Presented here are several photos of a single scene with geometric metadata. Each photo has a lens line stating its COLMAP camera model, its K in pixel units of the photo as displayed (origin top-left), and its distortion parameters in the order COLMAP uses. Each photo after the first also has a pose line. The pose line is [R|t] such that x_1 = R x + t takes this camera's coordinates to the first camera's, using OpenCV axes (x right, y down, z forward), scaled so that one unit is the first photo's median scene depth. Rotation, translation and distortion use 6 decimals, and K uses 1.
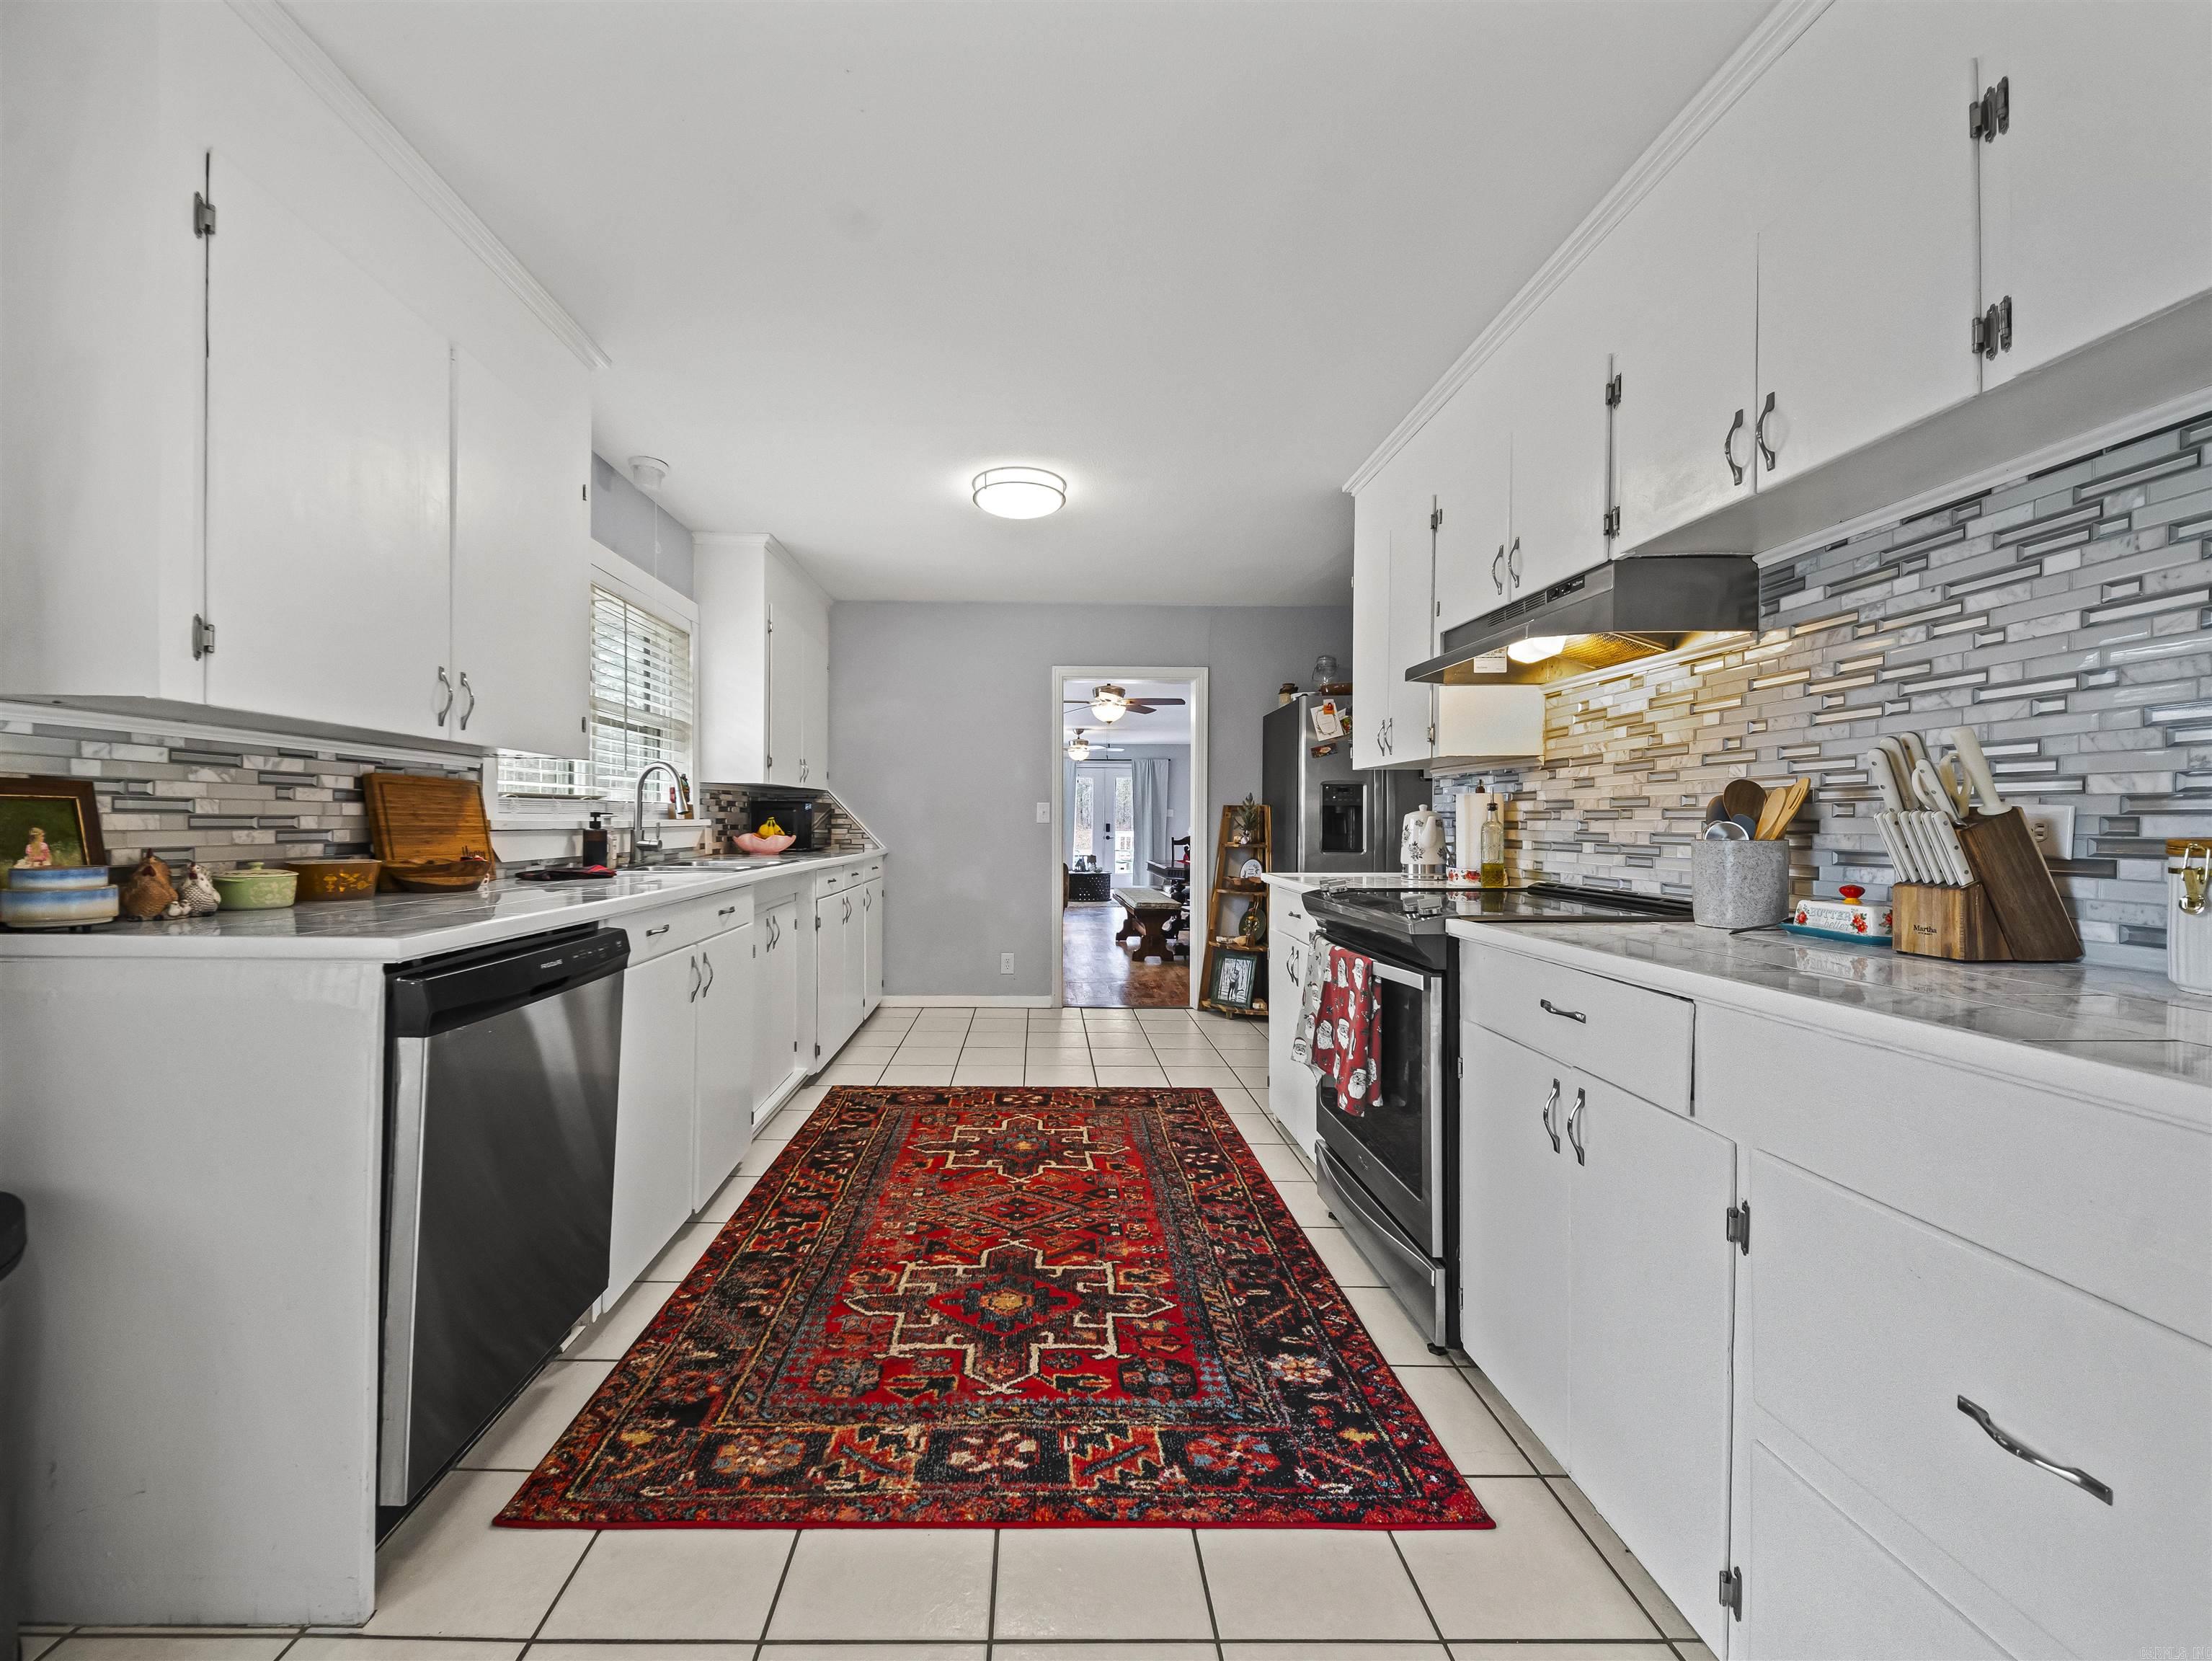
lens RADIAL K [[881.2, 0, 1050.3], [0, 881.2, 827.7], [0, 0, 1]] dist [0.050422, -0.025532]
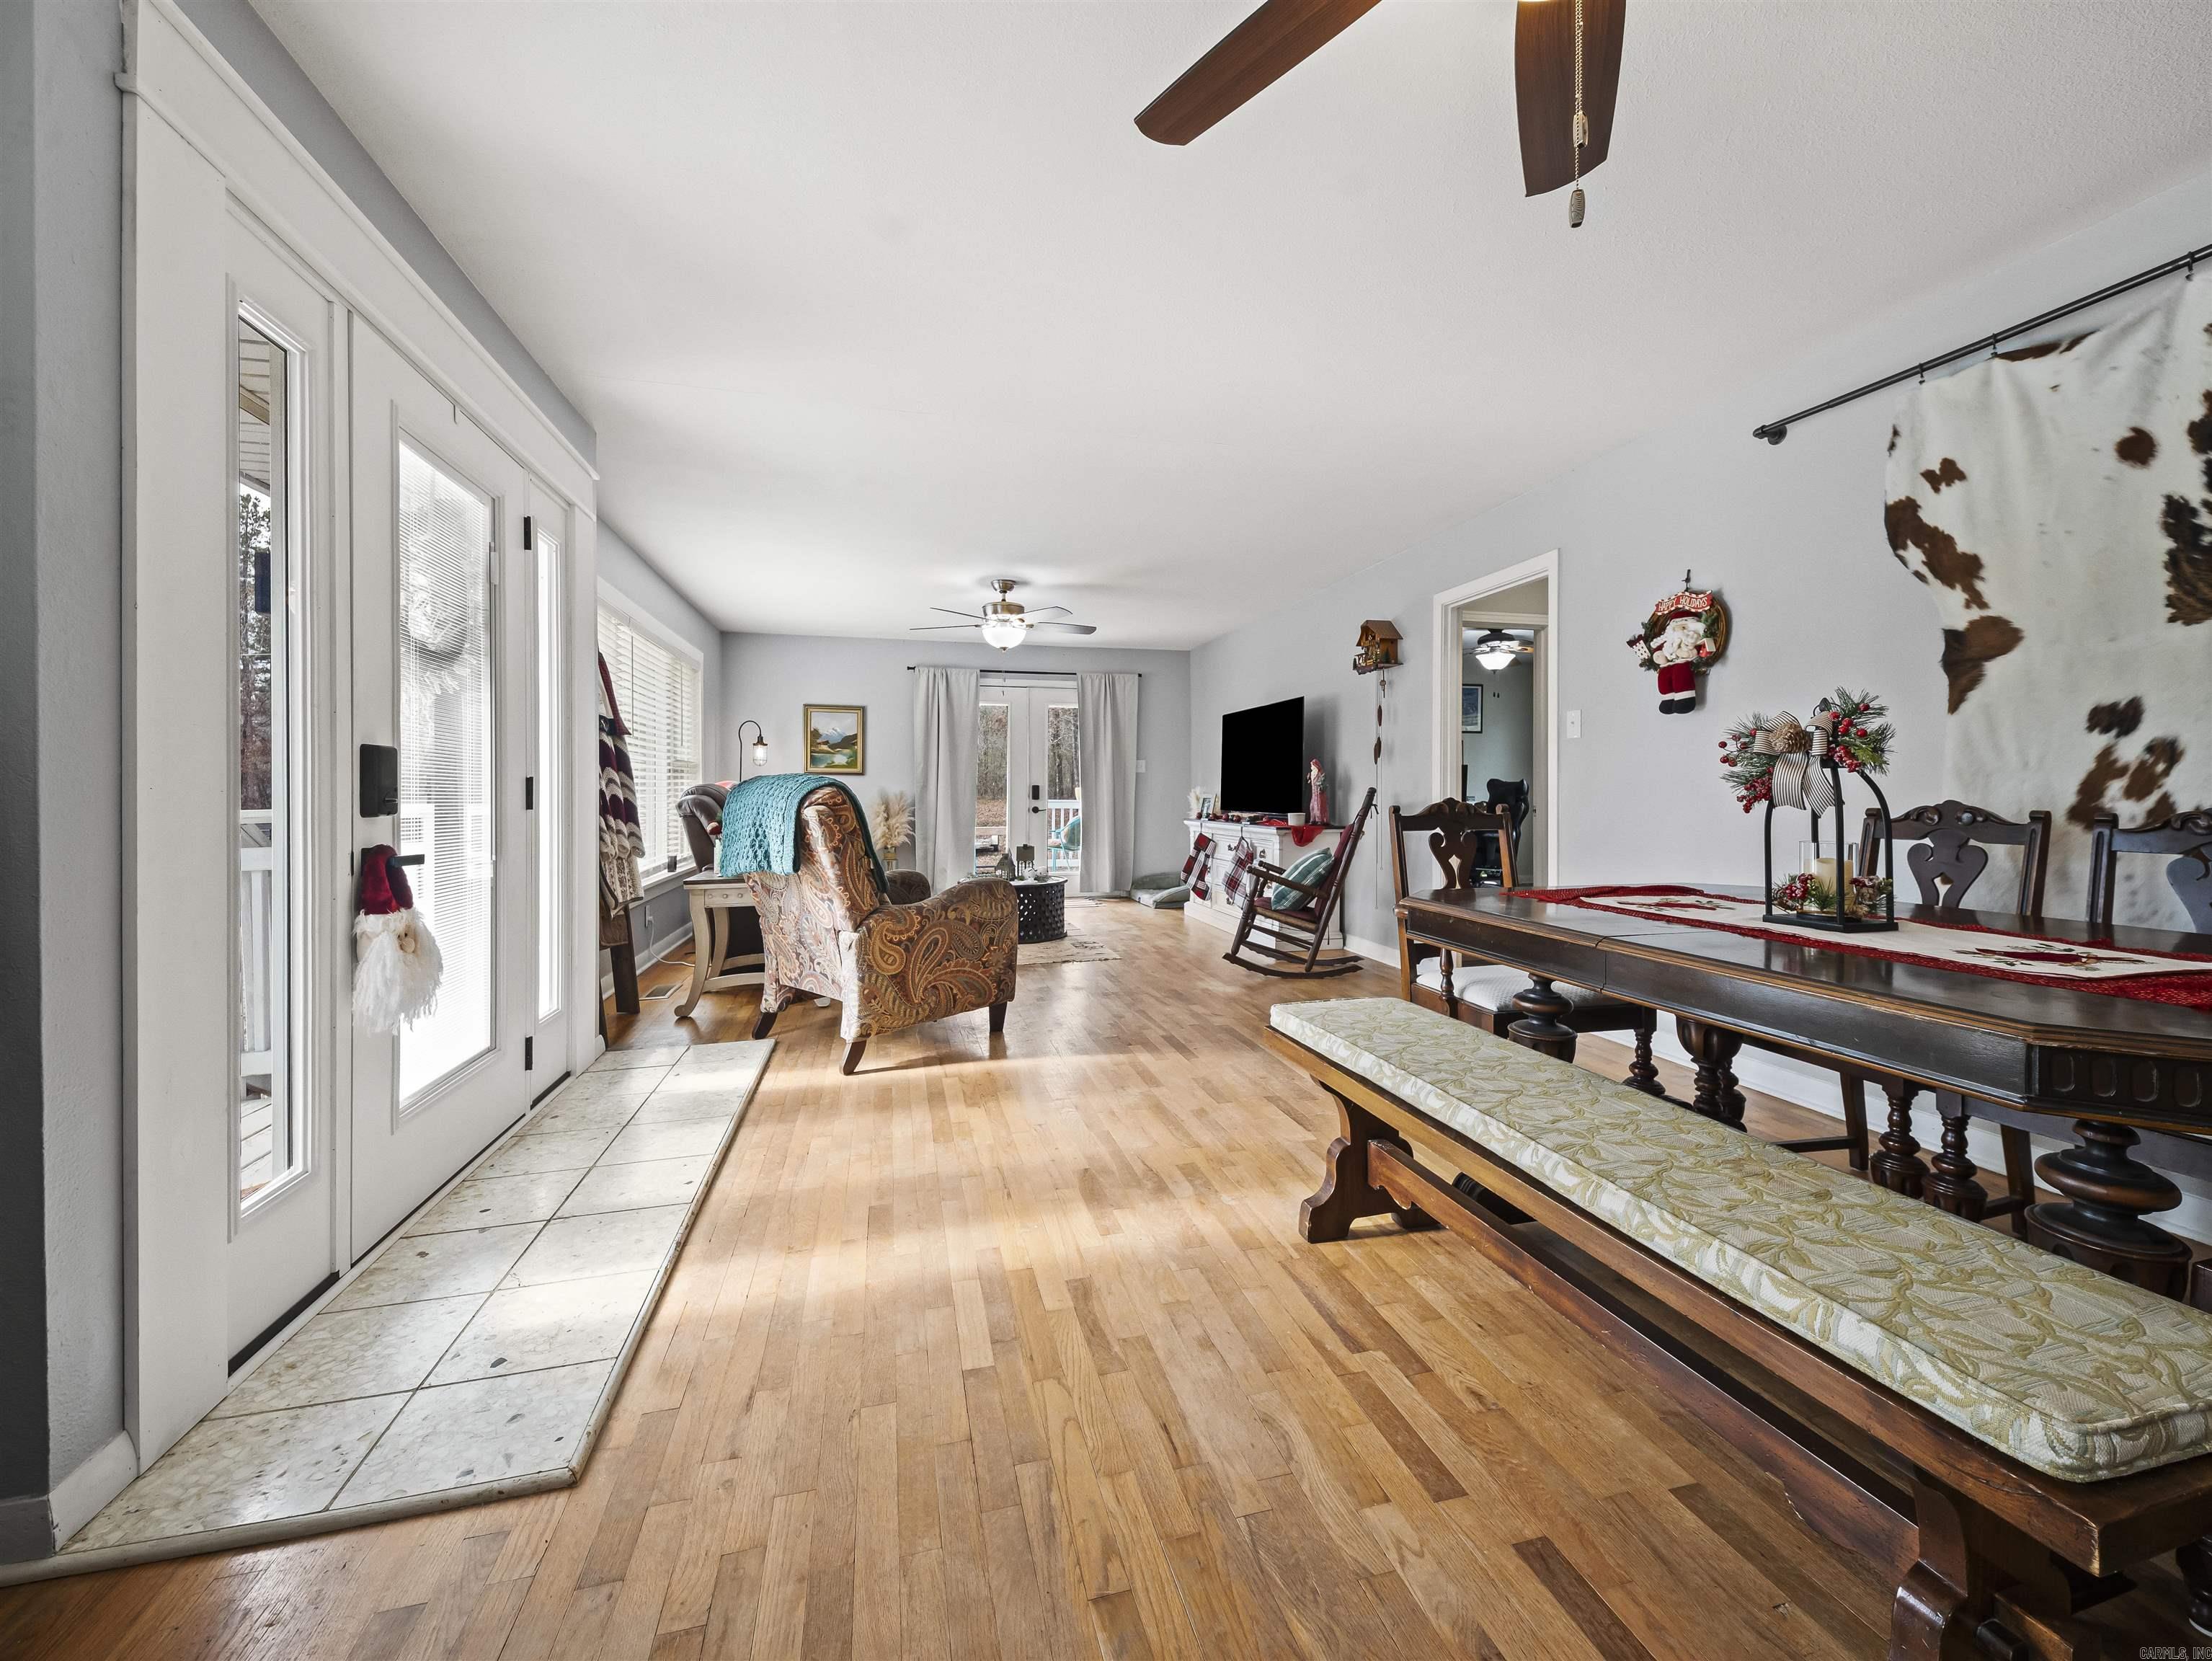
lens RADIAL K [[867.9, 0, 1110.8], [0, 867.9, 798.3], [0, 0, 1]] dist [0.029051, -0.011587]
pose [[0.971925, -0.011063, 0.235031, -0.134482], [0.011328, 0.999936, 0.000221, 0.029358], [-0.235019, 0.002447, 0.971988, 3.225879]]
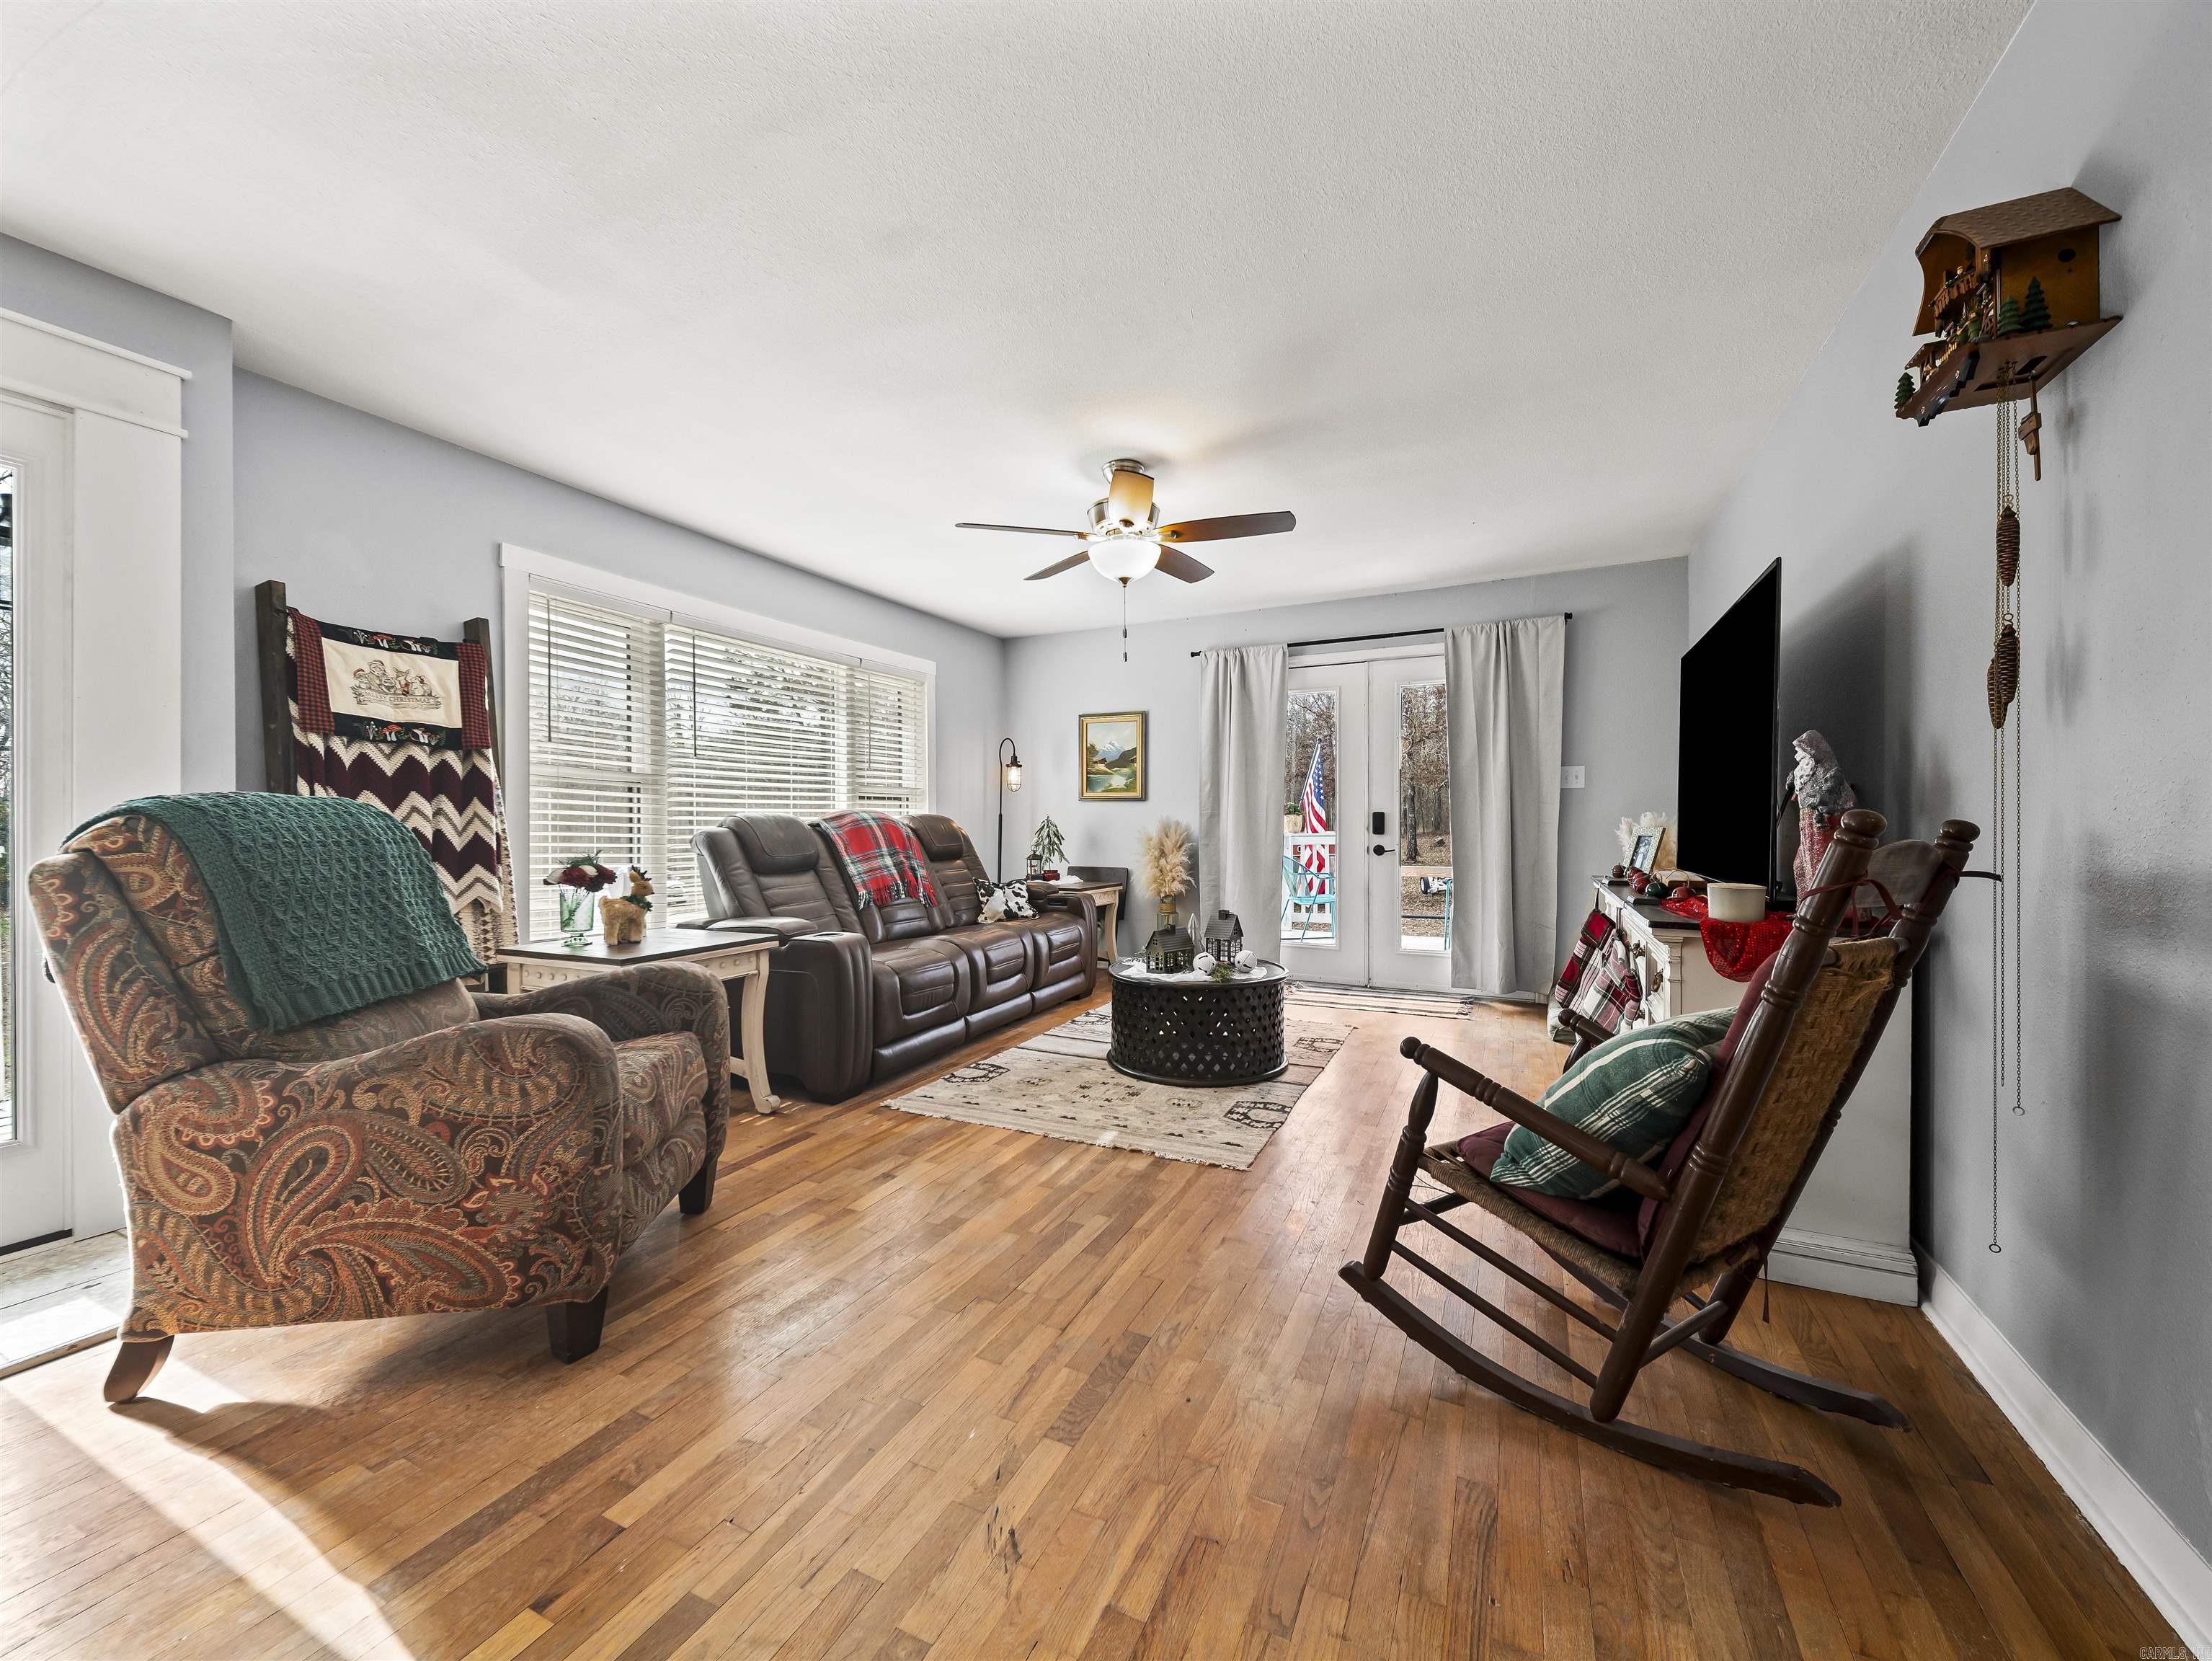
lens RADIAL K [[848.6, 0, 1111.6], [0, 848.6, 838.5], [0, 0, 1]] dist [0.046792, -0.022030]
pose [[0.894476, -0.000181, -0.447116, 0.902567], [0.004147, 0.999960, 0.007890, 0.020436], [0.447097, -0.008912, 0.894441, 4.580627]]
